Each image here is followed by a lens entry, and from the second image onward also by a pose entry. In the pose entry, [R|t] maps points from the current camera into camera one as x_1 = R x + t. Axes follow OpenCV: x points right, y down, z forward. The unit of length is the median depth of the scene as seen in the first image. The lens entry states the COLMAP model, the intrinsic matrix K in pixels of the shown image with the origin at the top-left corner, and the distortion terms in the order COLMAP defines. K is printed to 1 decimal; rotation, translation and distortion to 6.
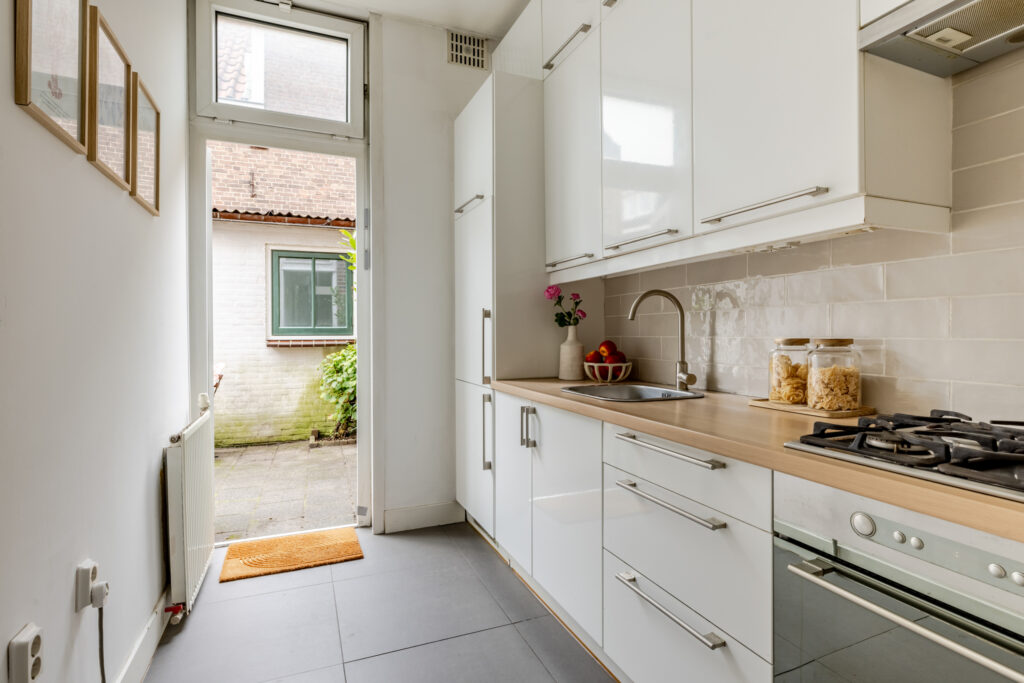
lens RADIAL K [[504.1, 0, 512.0], [0, 504.1, 341.5], [0, 0, 1]] dist [-0.000324, -0.000020]
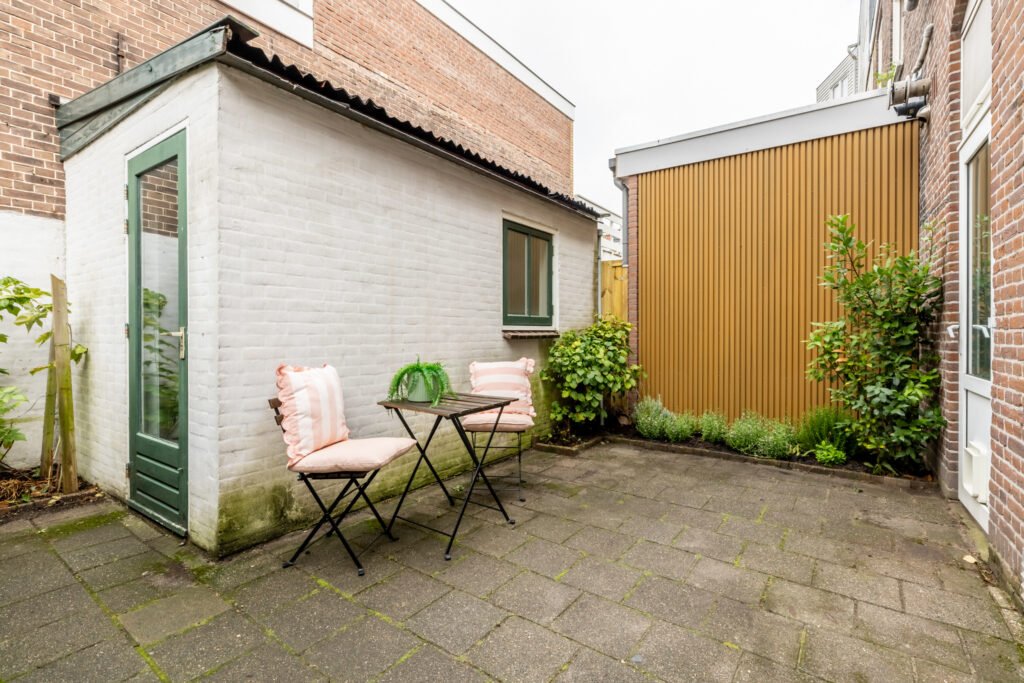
lens RADIAL K [[470.9, 0, 512.0], [0, 470.9, 341.5], [0, 0, 1]] dist [-0.000173, -0.000167]
pose [[0.841935, -0.011801, 0.539449, -0.868385], [0.006484, 0.999910, 0.011754, 0.005577], [-0.539539, -0.006399, 0.841936, 0.359108]]
